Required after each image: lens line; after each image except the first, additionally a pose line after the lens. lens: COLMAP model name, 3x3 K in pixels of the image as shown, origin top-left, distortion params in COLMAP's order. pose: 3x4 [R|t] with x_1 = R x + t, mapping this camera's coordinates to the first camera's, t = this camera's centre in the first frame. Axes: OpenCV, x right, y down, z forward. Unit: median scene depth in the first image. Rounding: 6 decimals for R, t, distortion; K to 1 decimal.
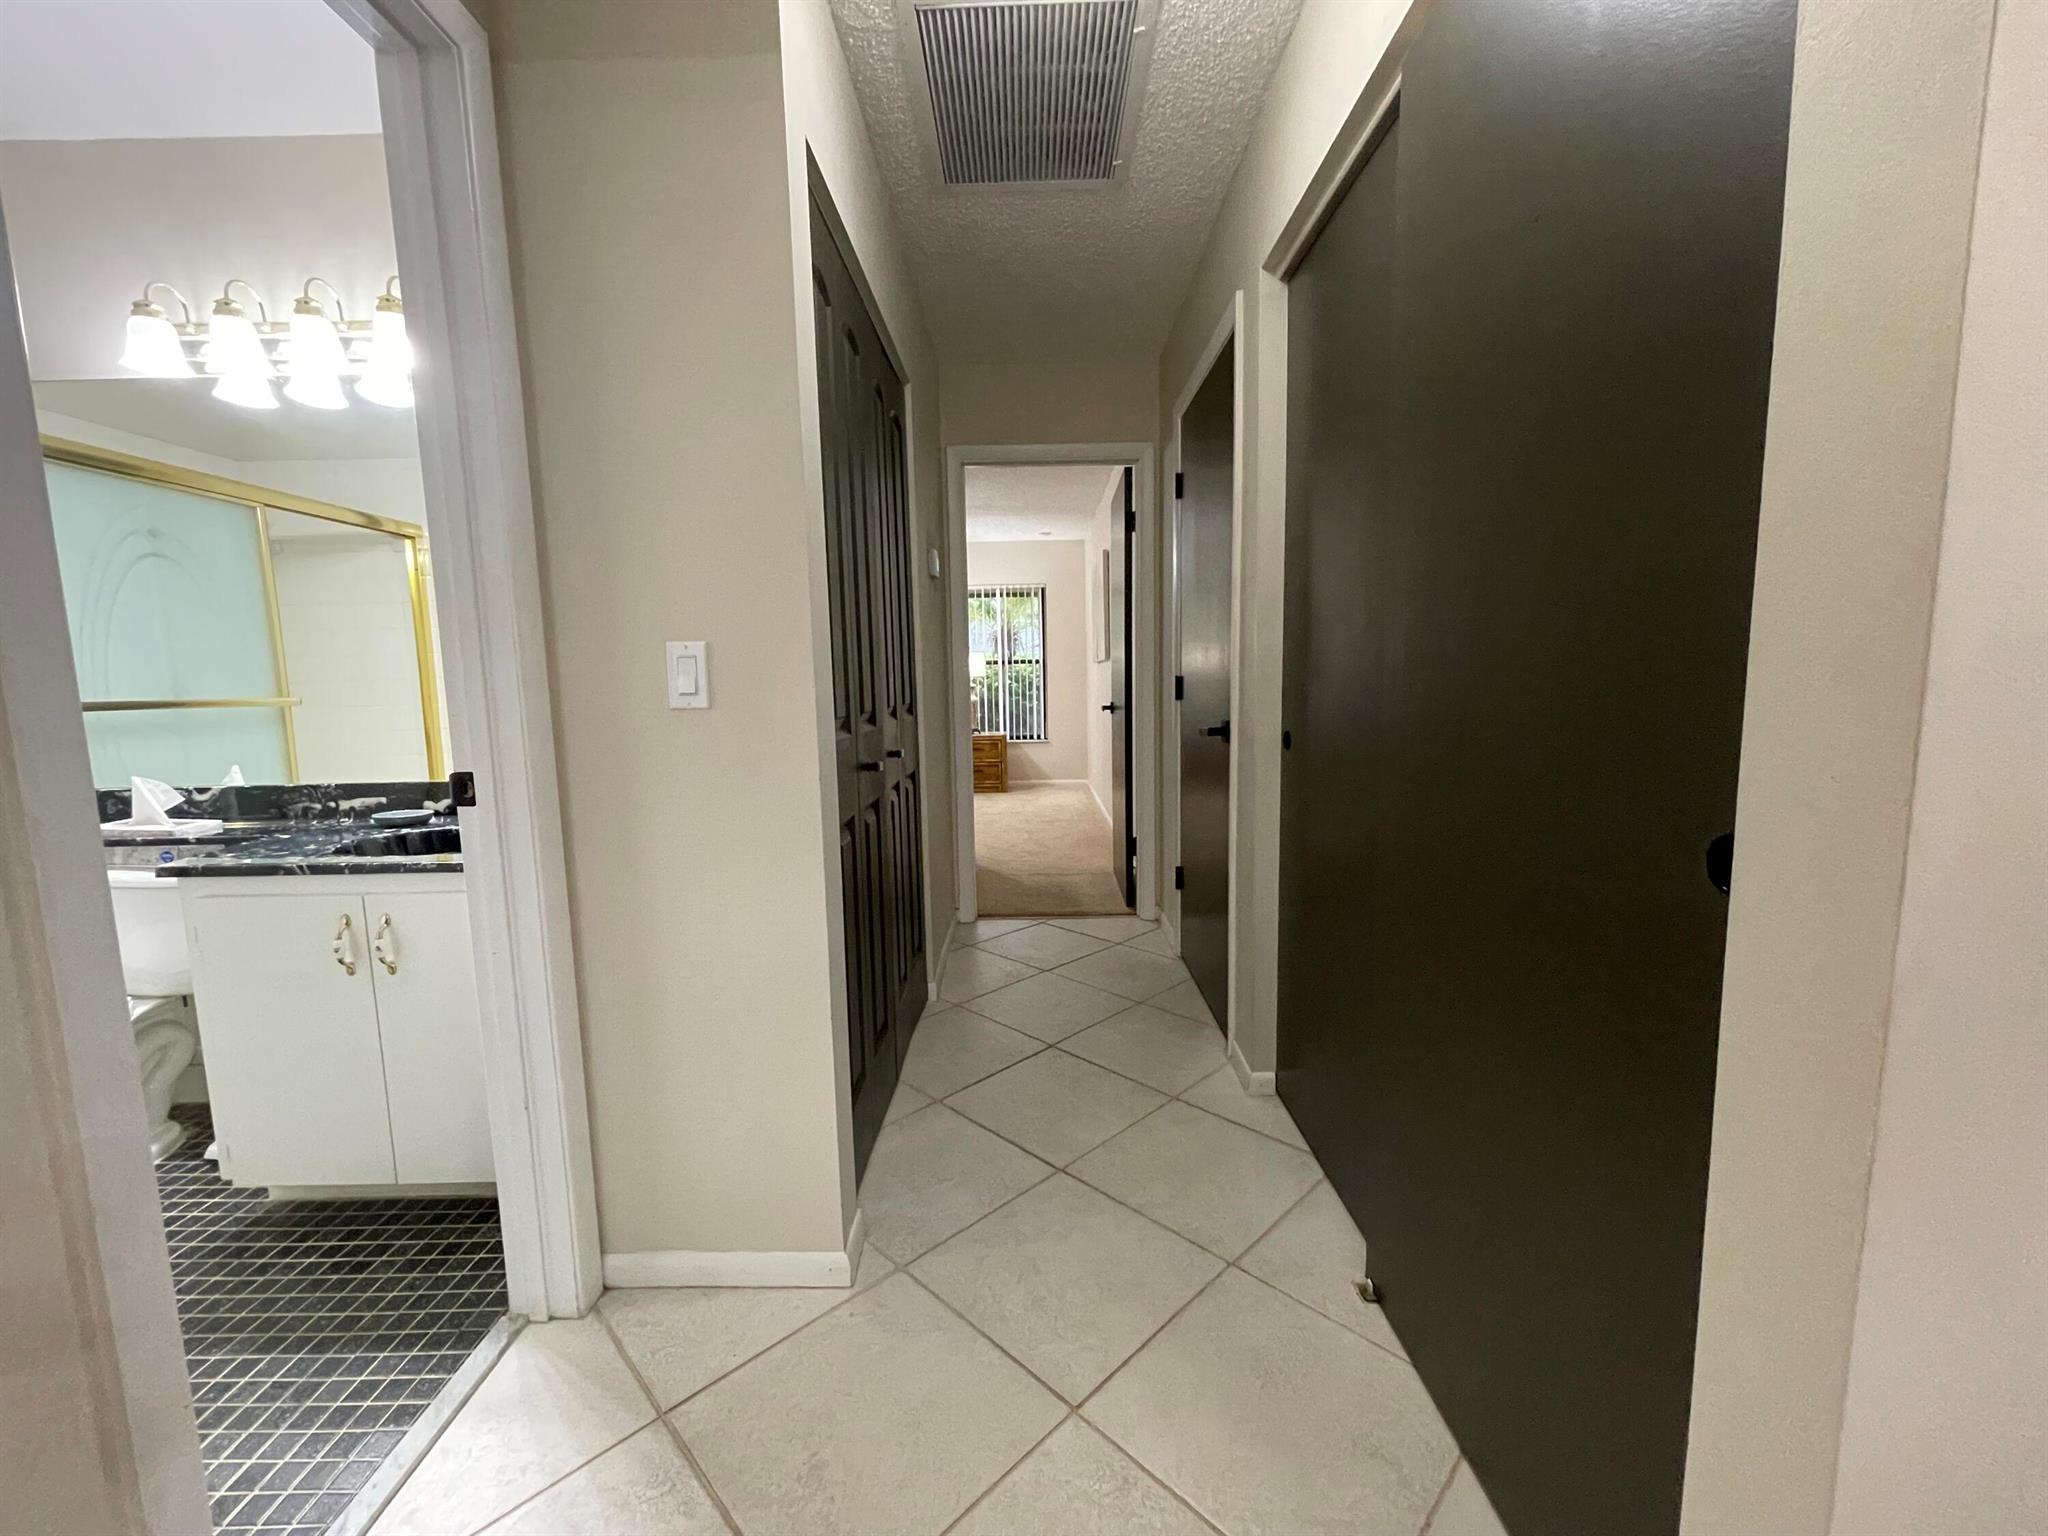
lens RADIAL K [[814.7, 0, 1033.4], [0, 814.7, 770.5], [0, 0, 1]] dist [0.000260, -0.000297]
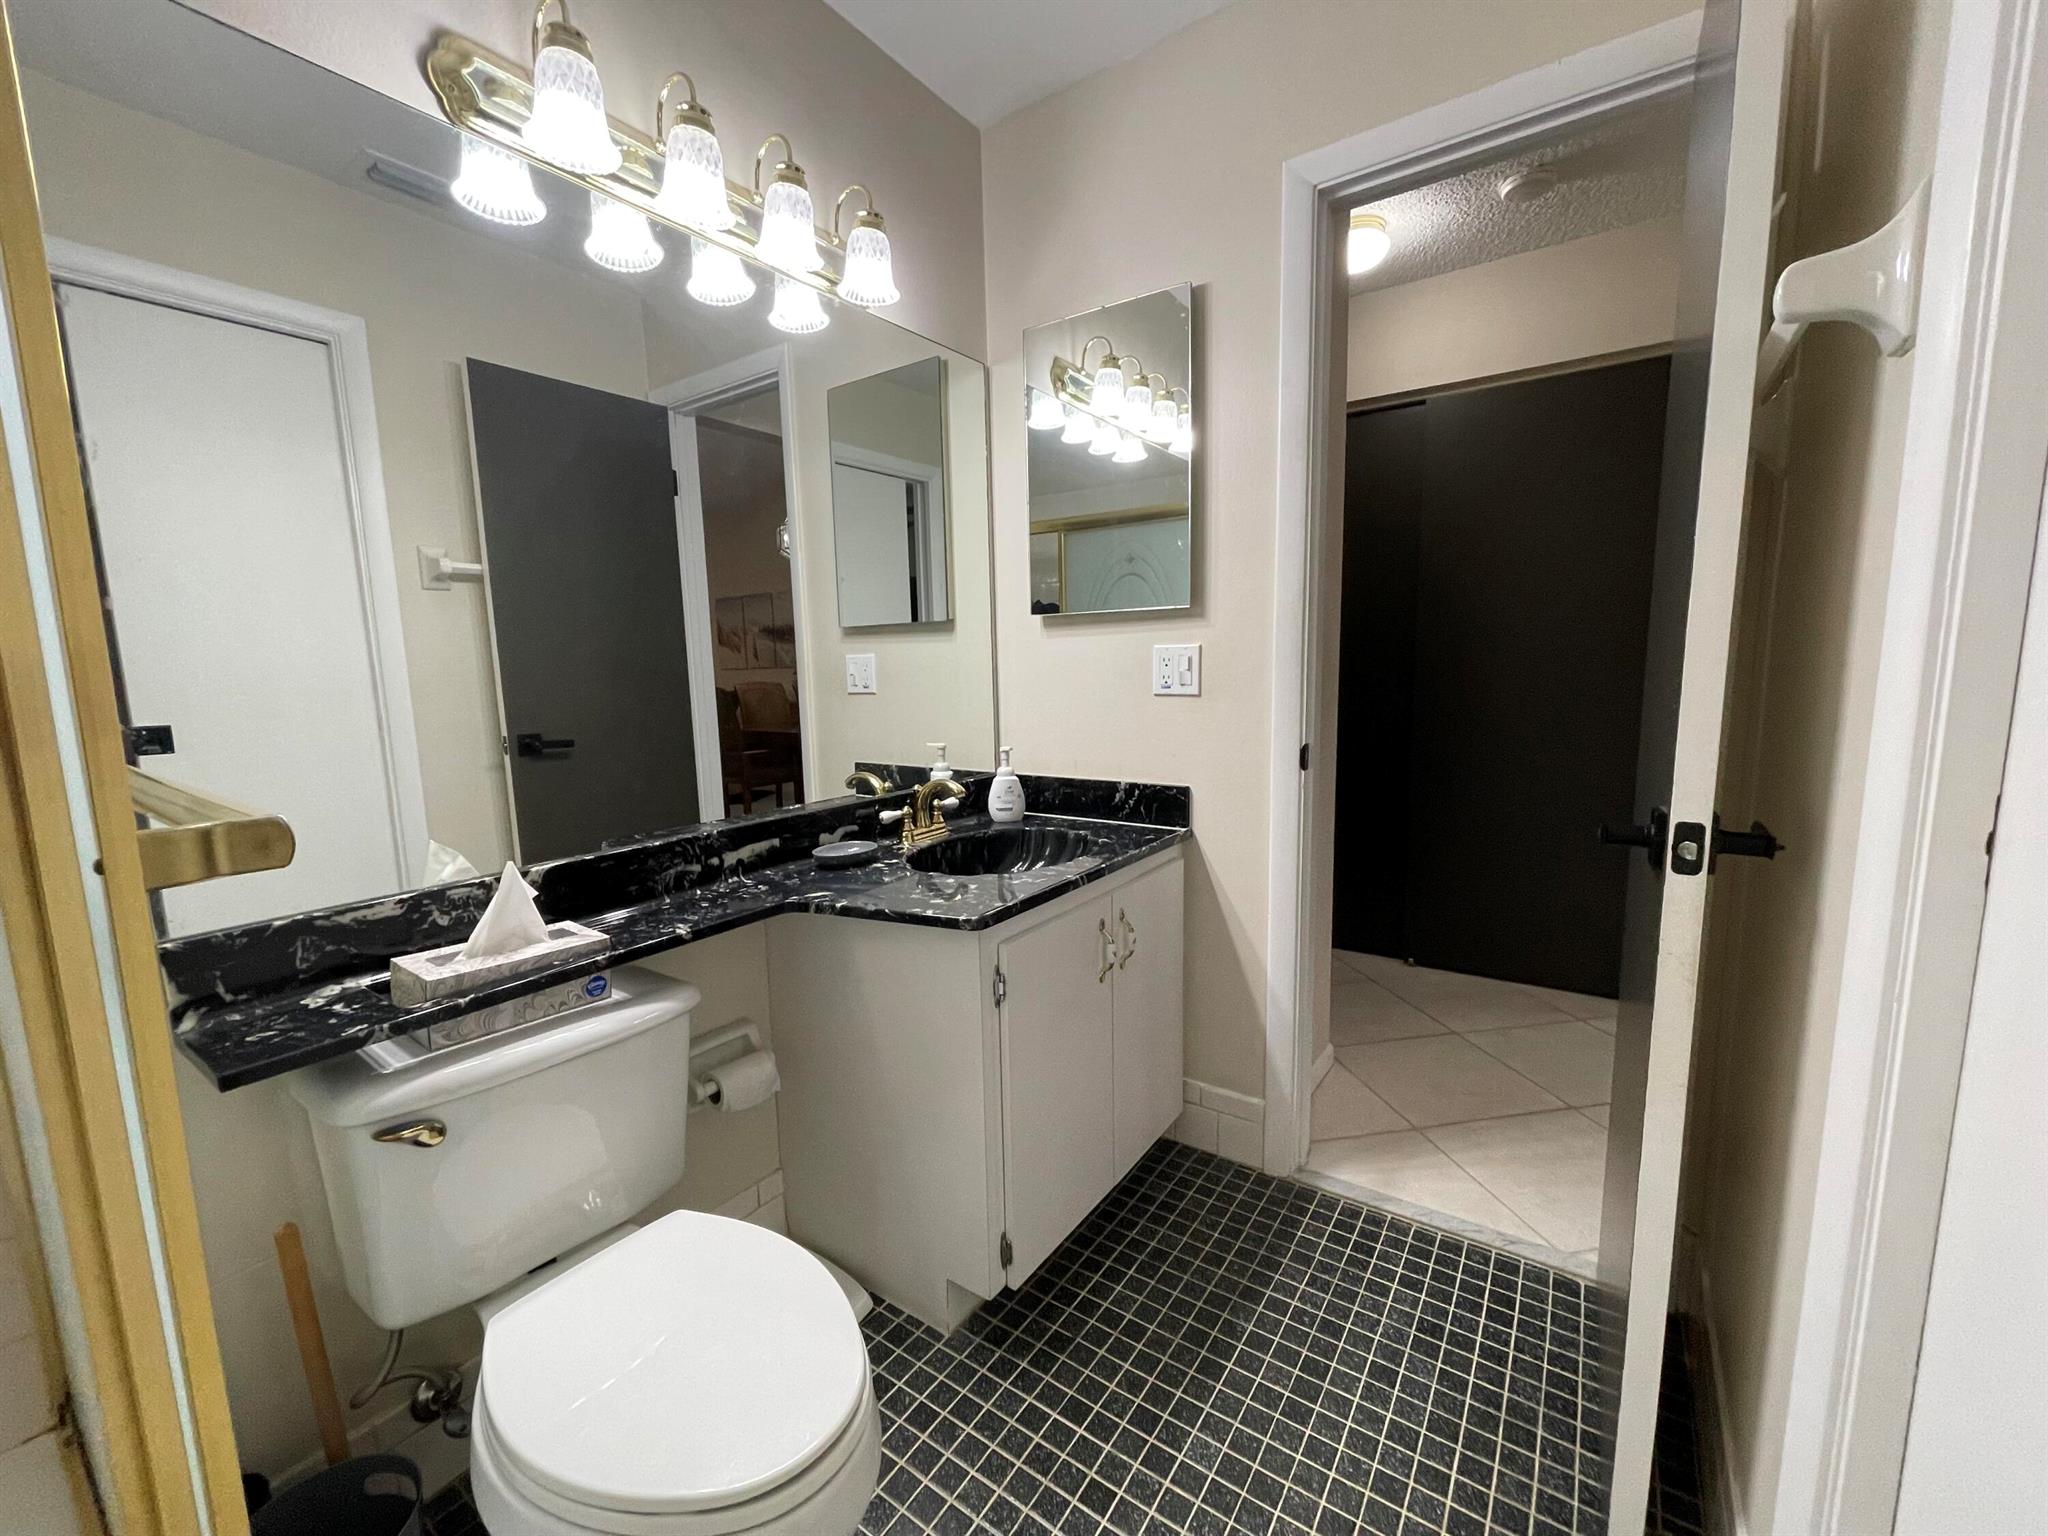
lens RADIAL K [[814.7, 0, 1033.4], [0, 814.7, 770.5], [0, 0, 1]] dist [0.000260, -0.000297]
pose [[0.581284, -0.104039, 0.807022, -1.253112], [0.106511, 0.992987, 0.051295, -0.041229], [-0.806699, 0.056140, 0.588290, 0.372833]]
